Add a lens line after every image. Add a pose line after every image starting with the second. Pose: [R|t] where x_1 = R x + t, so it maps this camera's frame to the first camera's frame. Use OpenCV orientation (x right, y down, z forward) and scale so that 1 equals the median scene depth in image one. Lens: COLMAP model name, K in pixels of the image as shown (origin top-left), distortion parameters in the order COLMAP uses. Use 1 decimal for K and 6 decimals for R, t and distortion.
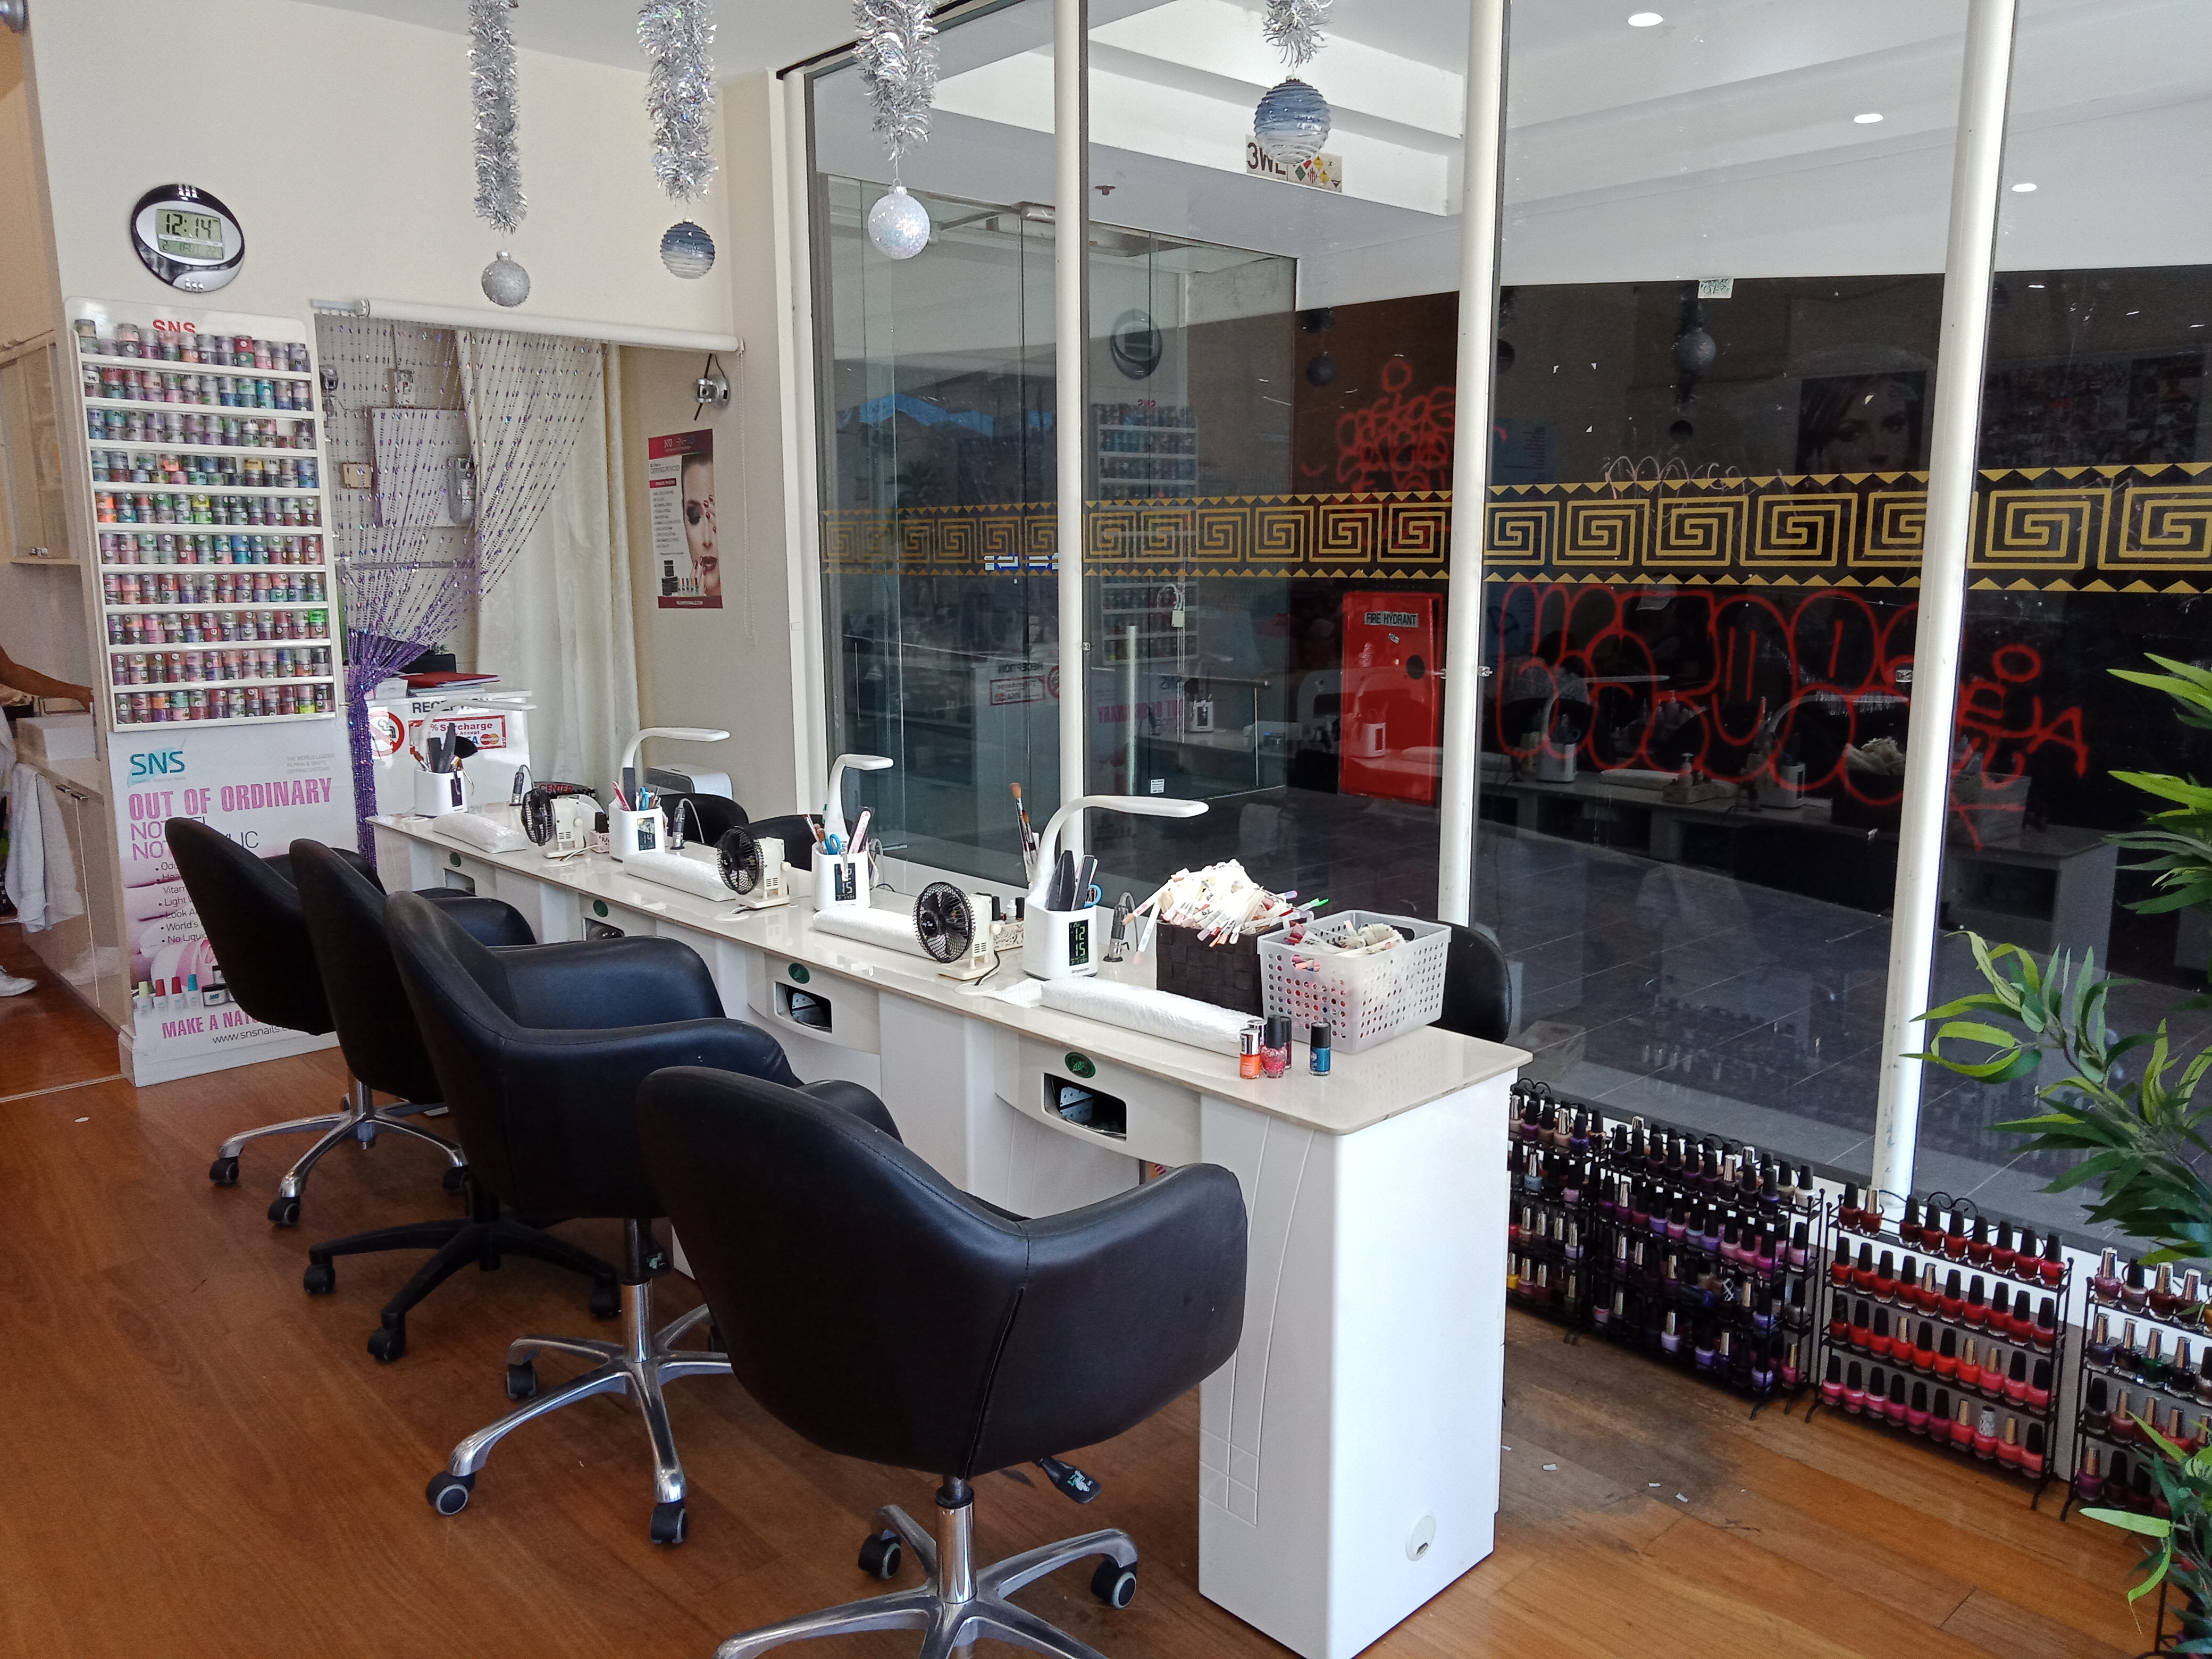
lens RADIAL K [[1662.3, 0, 1106.7], [0, 1662.3, 831.7], [0, 0, 1]] dist [0.000928, 0.000807]
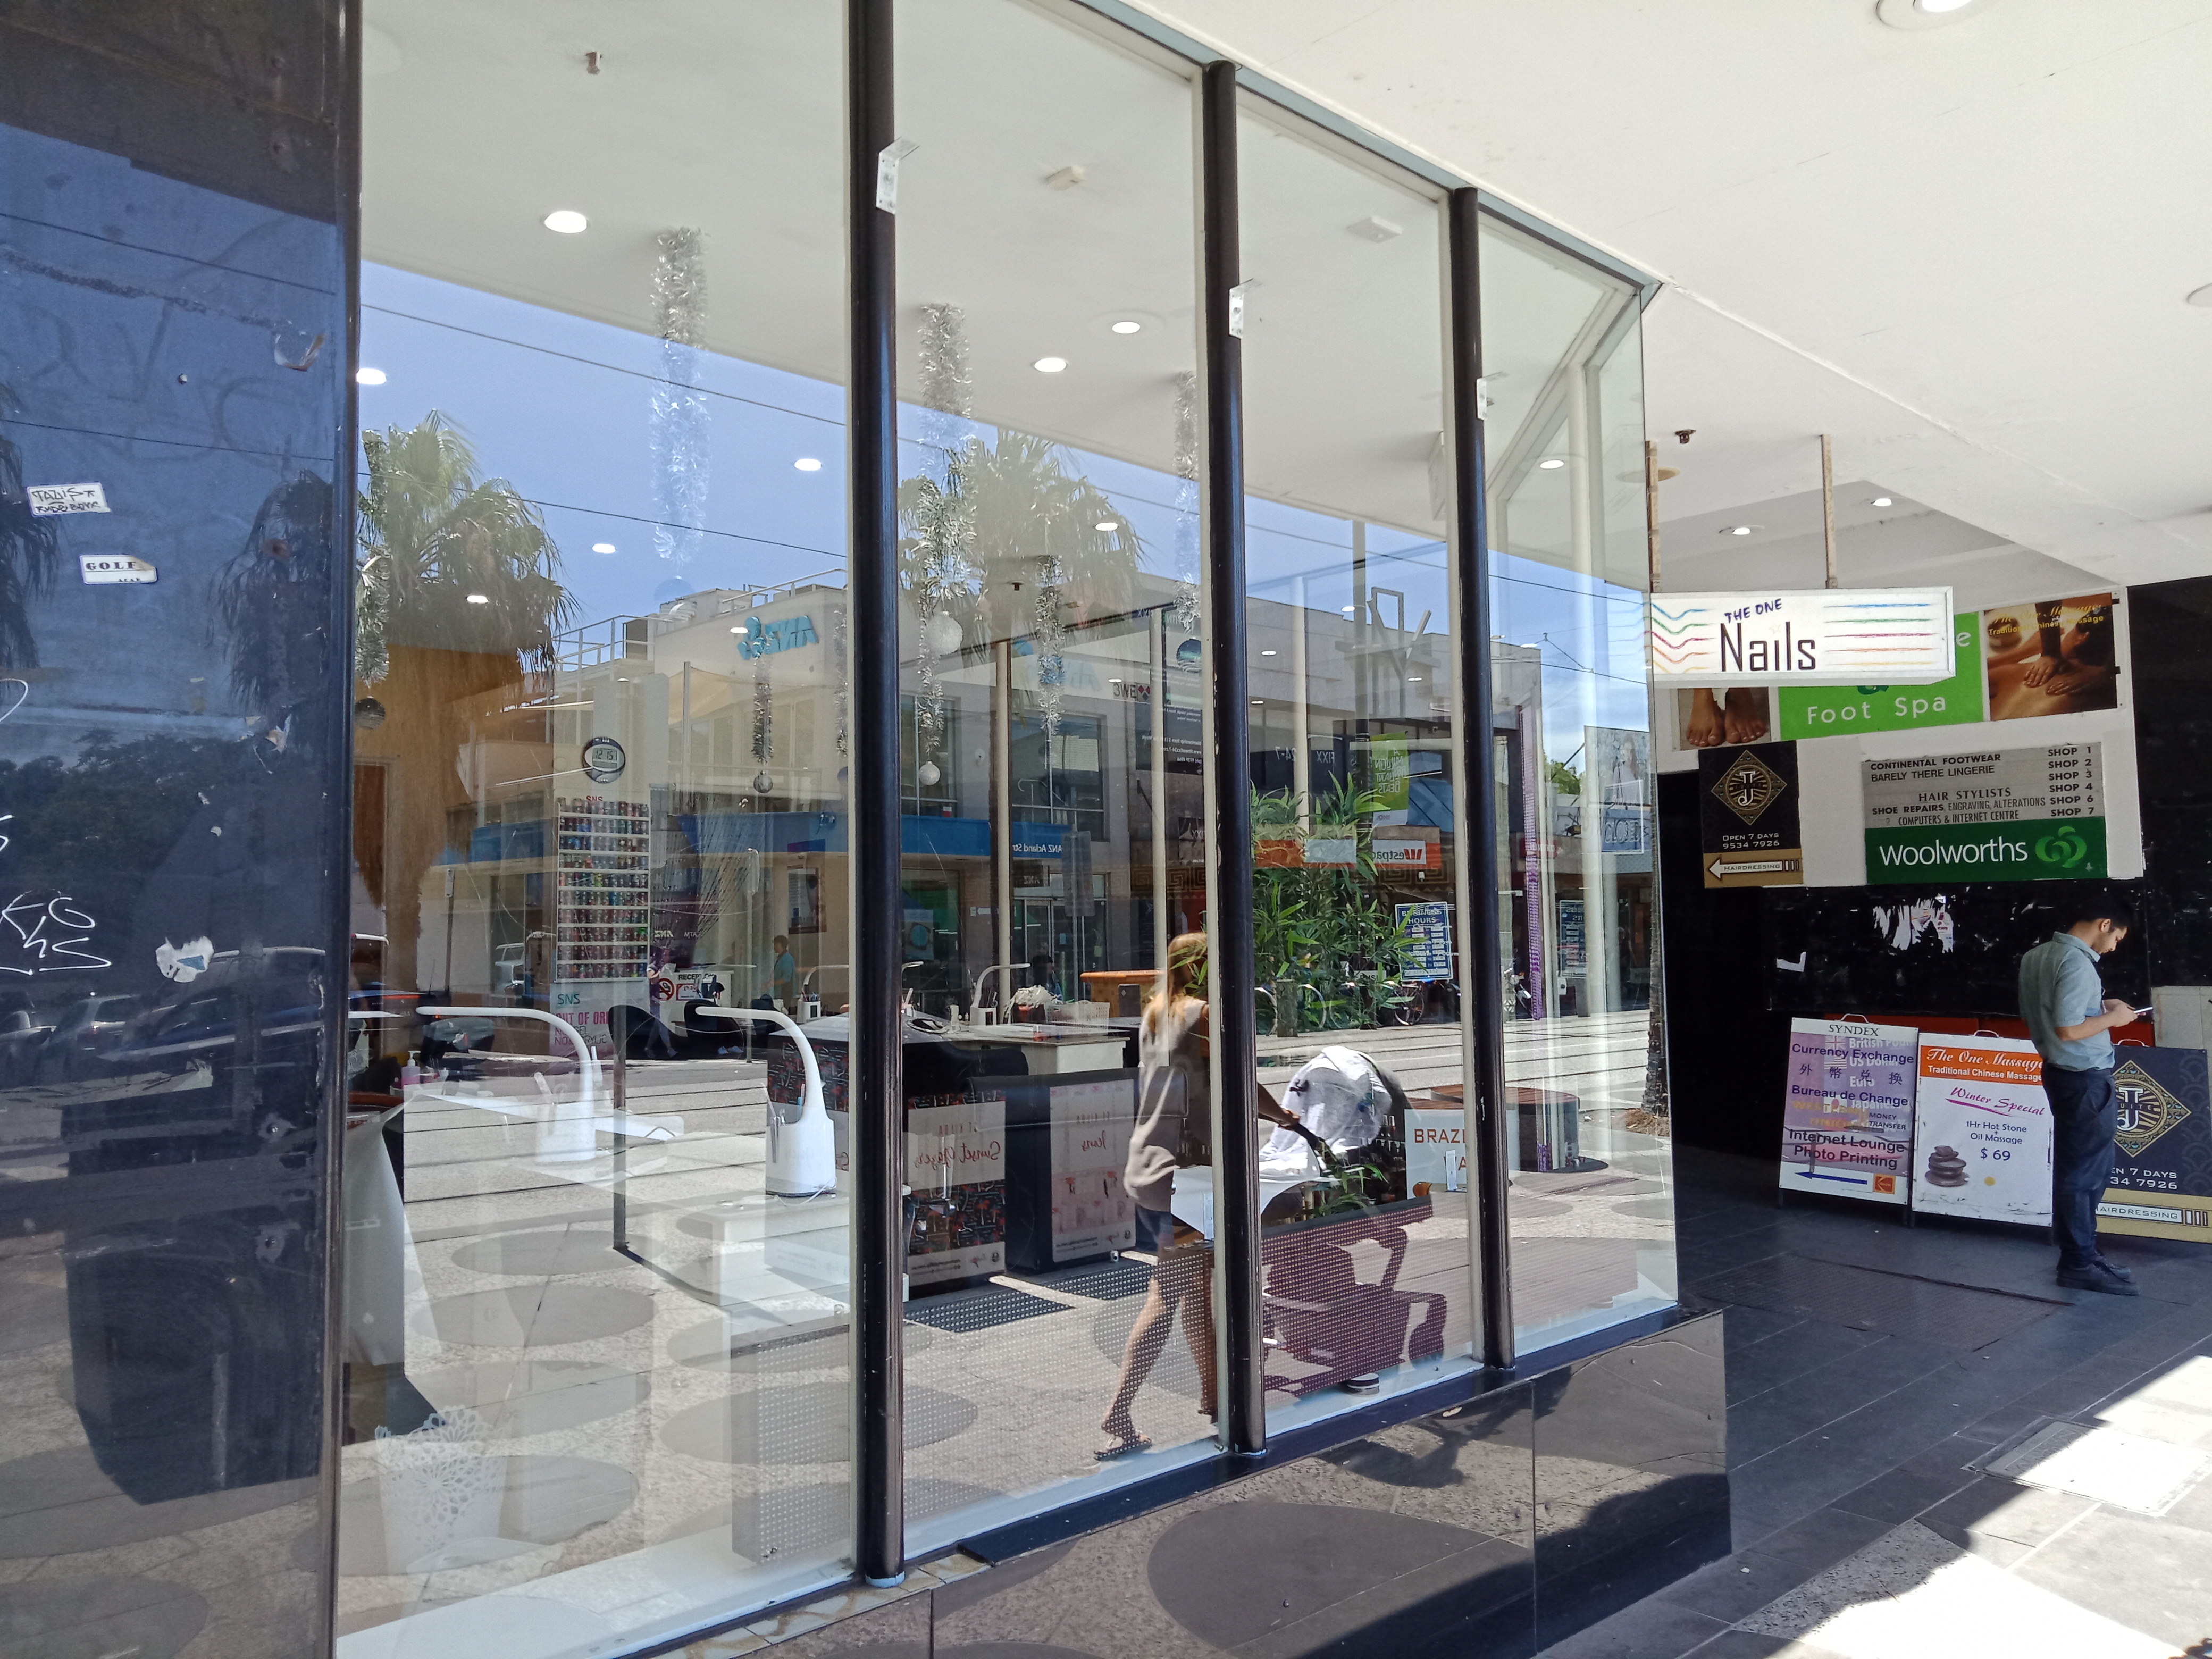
lens RADIAL K [[1662.3, 0, 1103.0], [0, 1662.3, 832.5], [0, 0, 1]] dist [0.000928, 0.000807]
pose [[0.999926, -0.012110, -0.001212, 0.111582], [0.011520, 0.973864, -0.226840, 0.242823], [0.003927, 0.226809, 0.973931, -1.111697]]
